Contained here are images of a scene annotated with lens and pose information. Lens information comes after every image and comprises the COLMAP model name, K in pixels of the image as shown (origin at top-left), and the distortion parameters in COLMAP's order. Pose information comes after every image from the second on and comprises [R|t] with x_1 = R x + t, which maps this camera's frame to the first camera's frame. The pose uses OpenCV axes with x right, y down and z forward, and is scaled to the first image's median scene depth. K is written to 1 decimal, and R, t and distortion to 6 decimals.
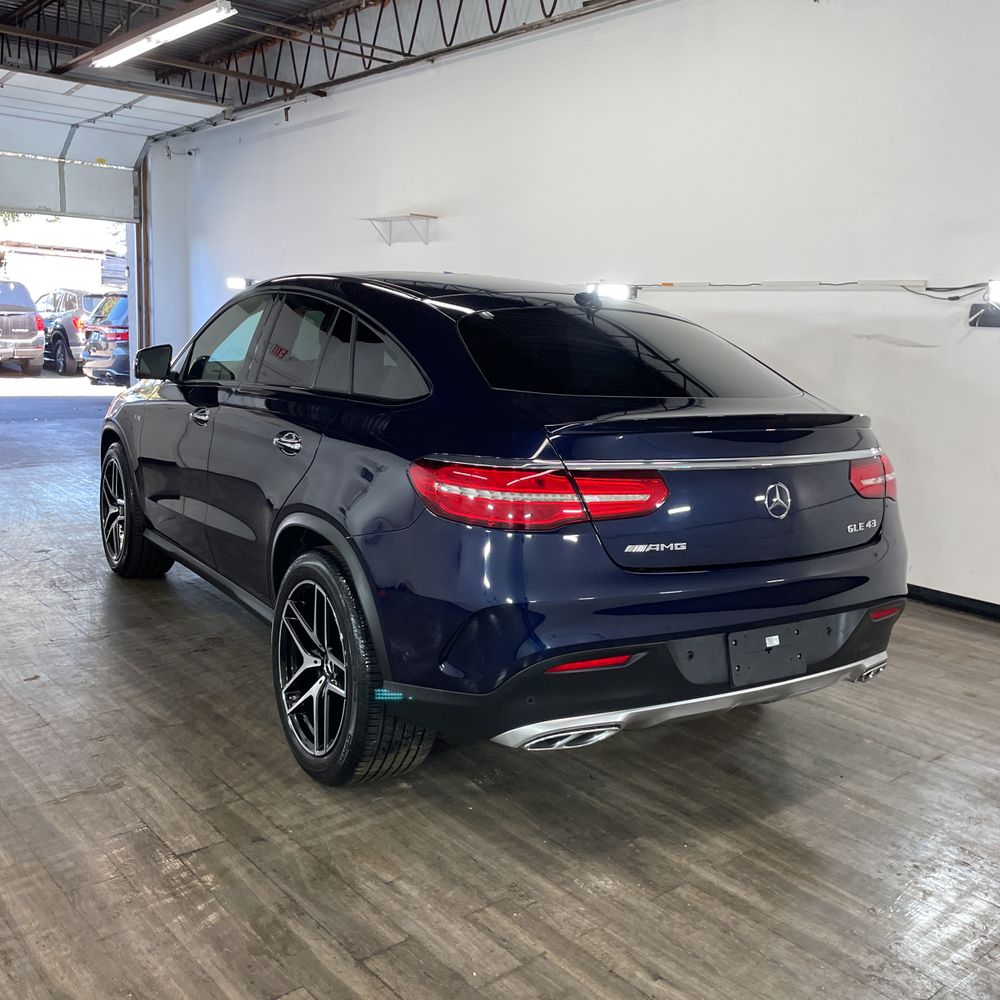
lens RADIAL K [[1012.1, 0, 504.3], [0, 1012.1, 496.5], [0, 0, 1]] dist [0.027203, 0.000000]
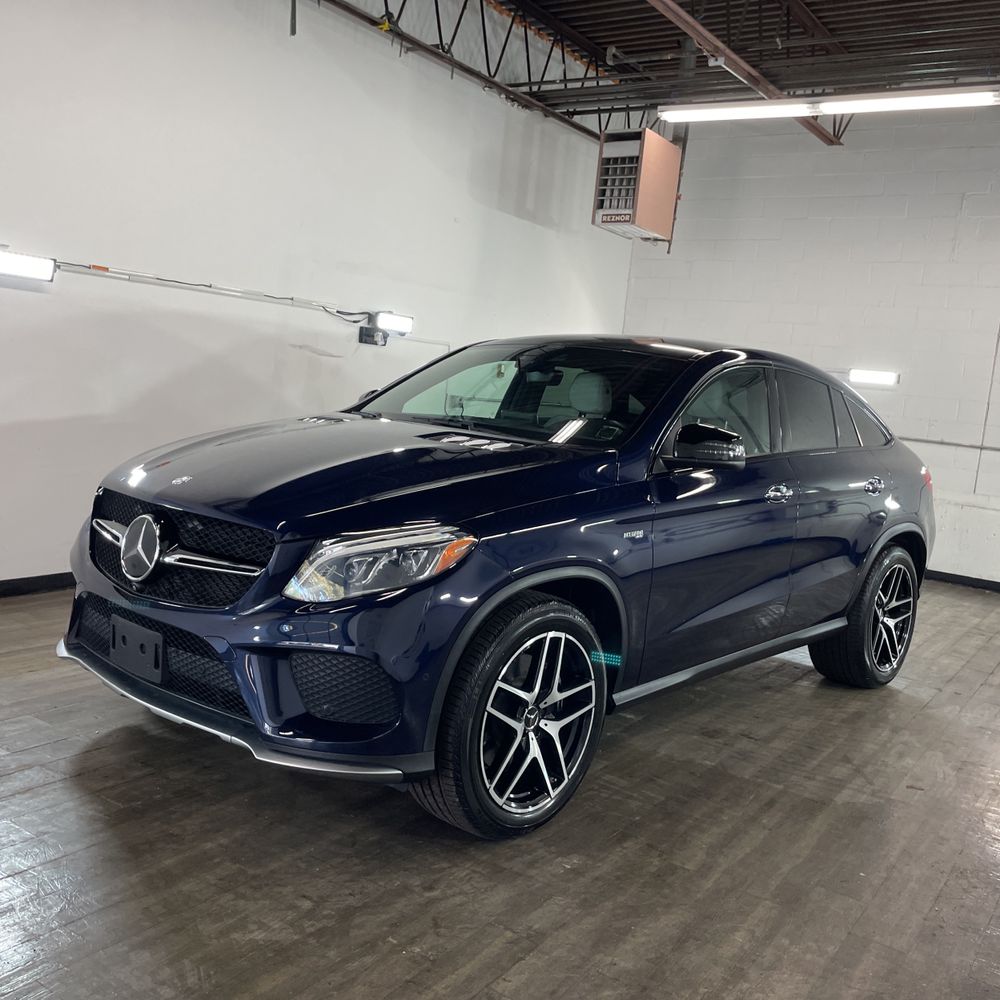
lens RADIAL K [[1012.1, 0, 493.2], [0, 1012.1, 503.2], [0, 0, 1]] dist [0.027203, 0.000000]
pose [[-0.260272, -0.182594, 0.948113, -1.534178], [0.059397, 0.977068, 0.204476, -0.378678], [-0.963707, 0.109534, -0.243458, 2.000394]]
